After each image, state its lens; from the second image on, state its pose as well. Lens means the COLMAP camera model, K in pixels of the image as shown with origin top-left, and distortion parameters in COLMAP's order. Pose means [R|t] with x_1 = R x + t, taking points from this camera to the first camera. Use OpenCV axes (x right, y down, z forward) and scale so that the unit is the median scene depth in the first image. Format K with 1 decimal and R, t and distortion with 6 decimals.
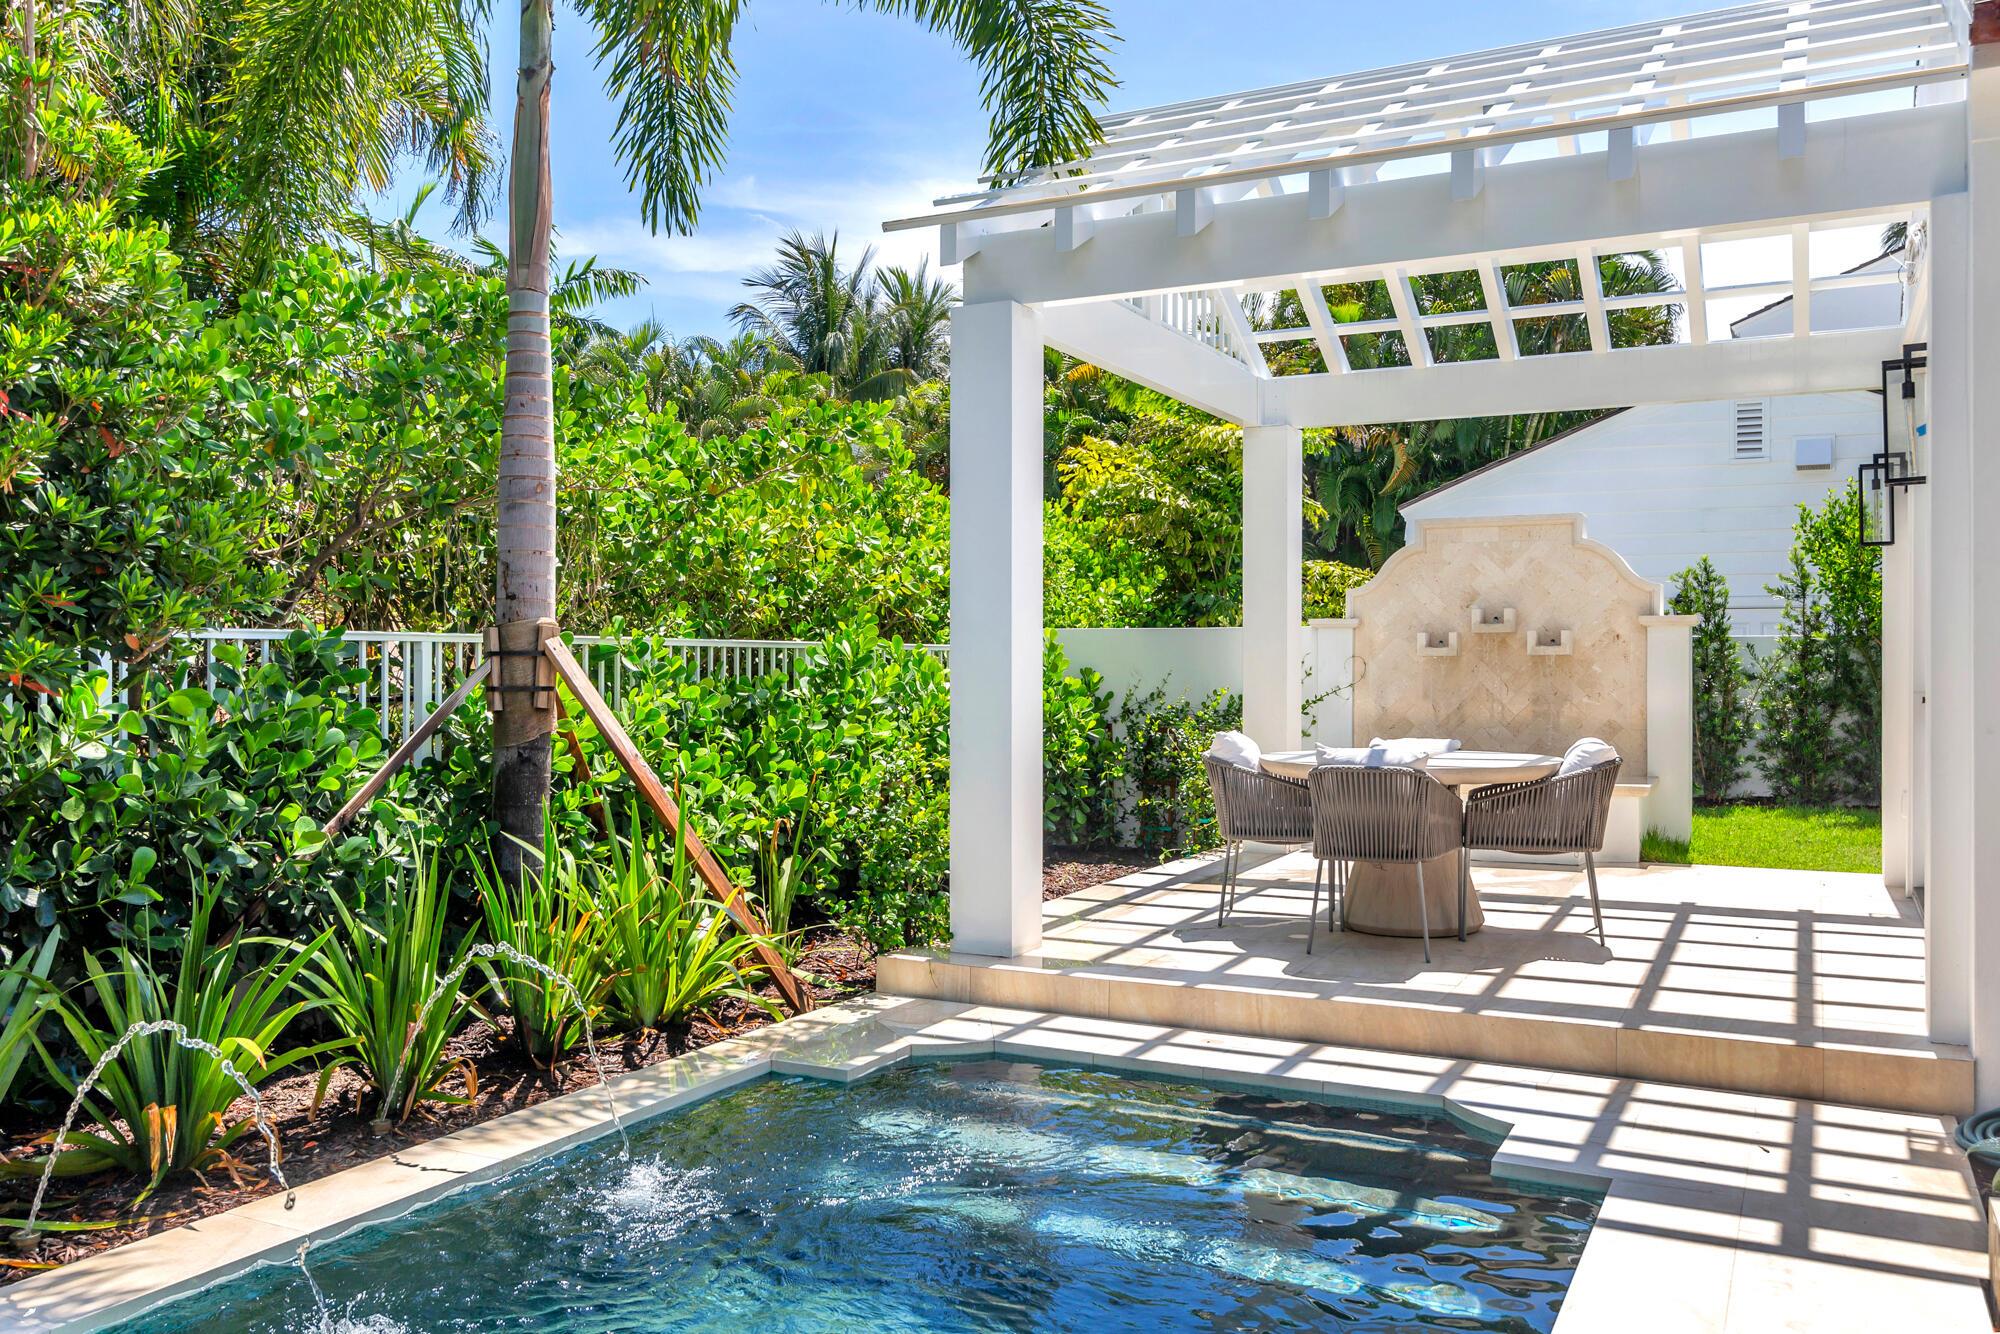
lens RADIAL K [[1538.8, 0, 1000.0], [0, 1538.8, 667.0], [0, 0, 1]] dist [-0.006915, 0.002090]
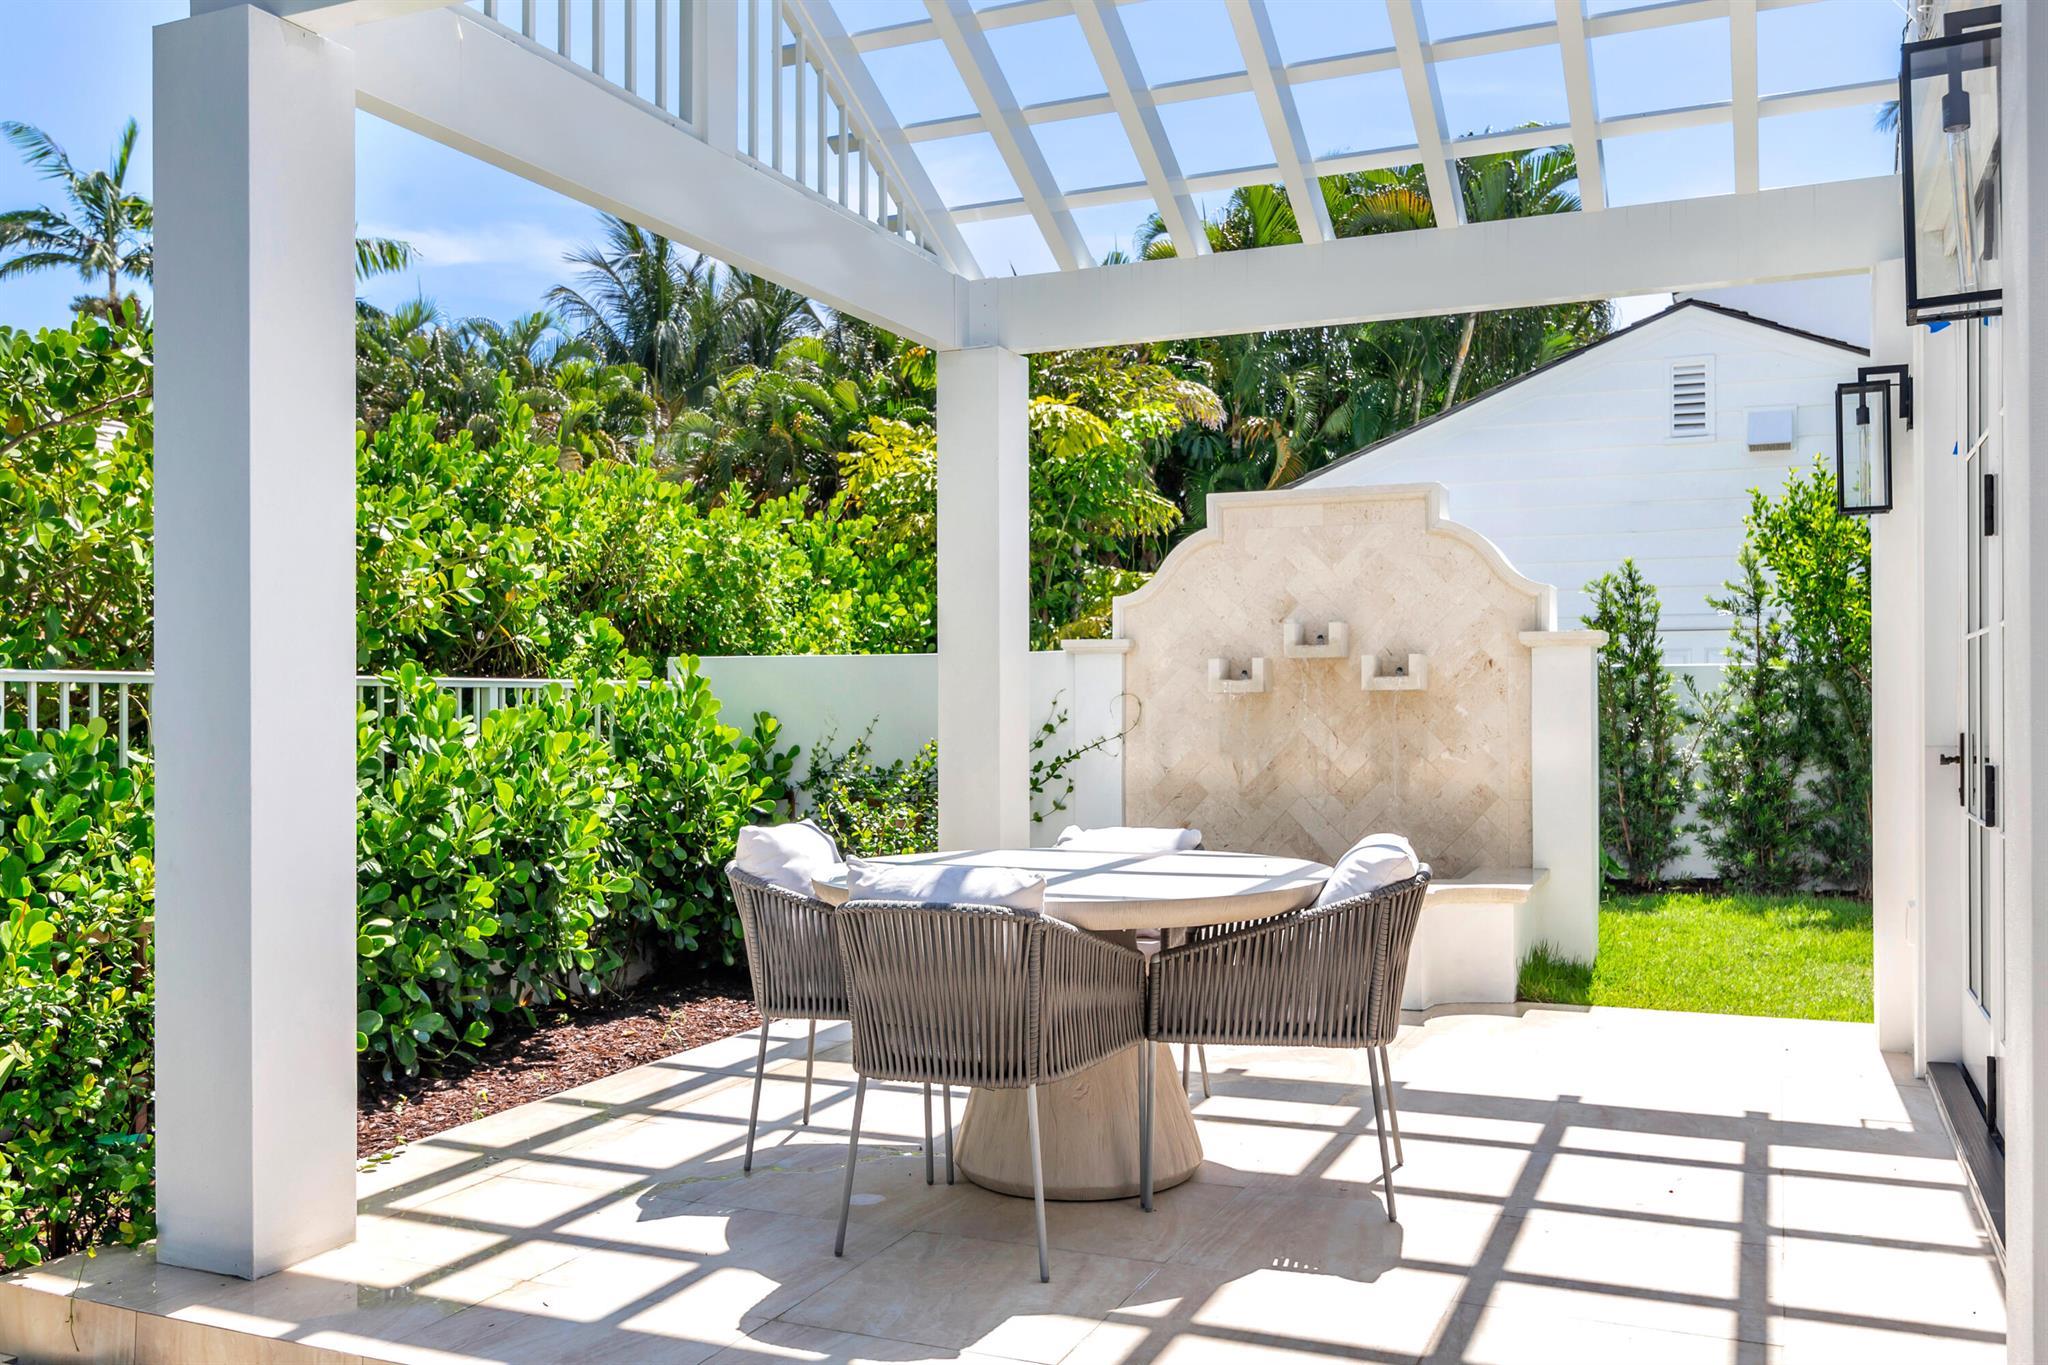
lens RADIAL K [[1628.4, 0, 1025.3], [0, 1628.4, 705.5], [0, 0, 1]] dist [-0.008285, 0.002607]
pose [[0.998479, -0.004809, 0.054915, 0.125692], [0.004921, 0.999986, -0.001904, -0.000400], [-0.054905, 0.002172, 0.998489, 0.233602]]
